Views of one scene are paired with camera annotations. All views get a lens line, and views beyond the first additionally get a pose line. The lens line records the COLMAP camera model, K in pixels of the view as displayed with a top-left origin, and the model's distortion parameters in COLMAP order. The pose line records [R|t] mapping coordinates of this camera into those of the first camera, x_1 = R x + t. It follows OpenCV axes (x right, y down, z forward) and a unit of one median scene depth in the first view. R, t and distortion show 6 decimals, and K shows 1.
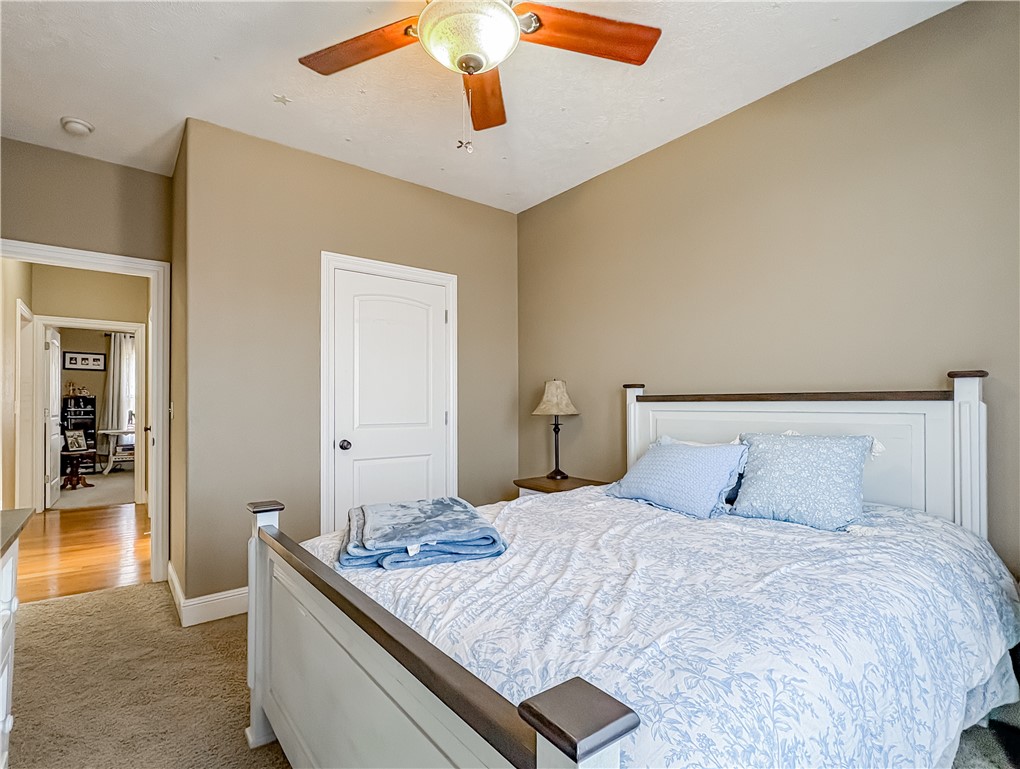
lens RADIAL K [[517.2, 0, 519.6], [0, 517.2, 398.2], [0, 0, 1]] dist [0.002253, -0.000061]
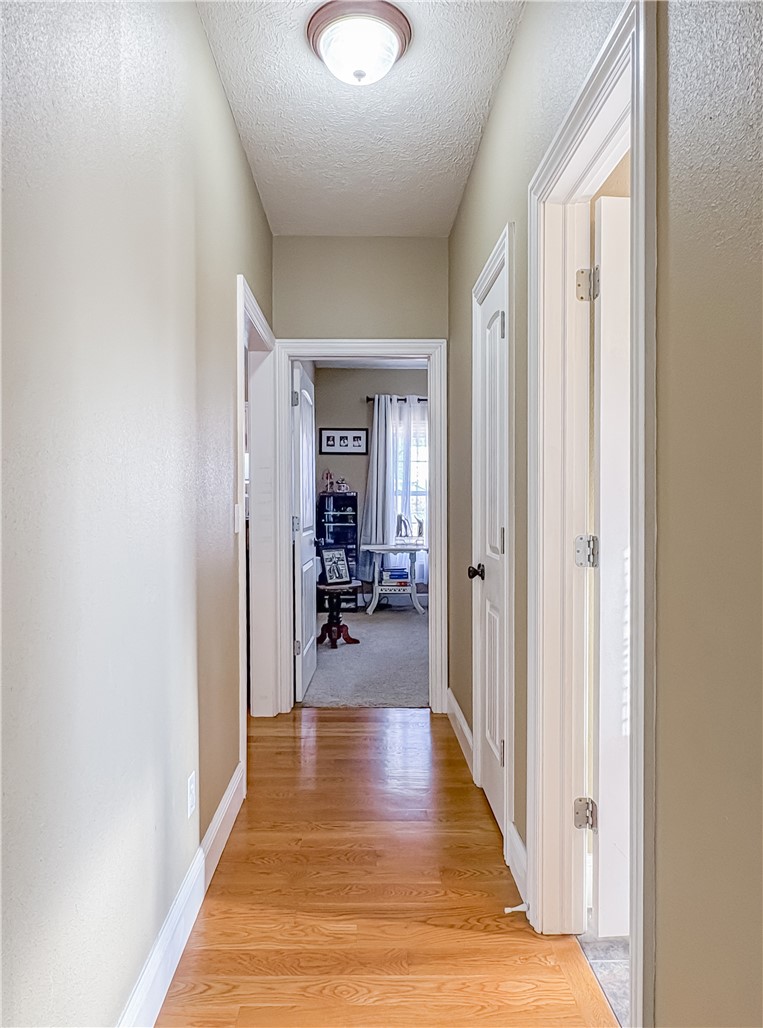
lens RADIAL K [[666.1, 0, 380.9], [0, 666.1, 516.0], [0, 0, 1]] dist [-0.019921, -0.000980]
pose [[0.805642, 0.011499, -0.592291, -0.299280], [0.007189, 0.999548, 0.029184, 0.000751], [0.592359, -0.027770, 0.805195, 0.344007]]
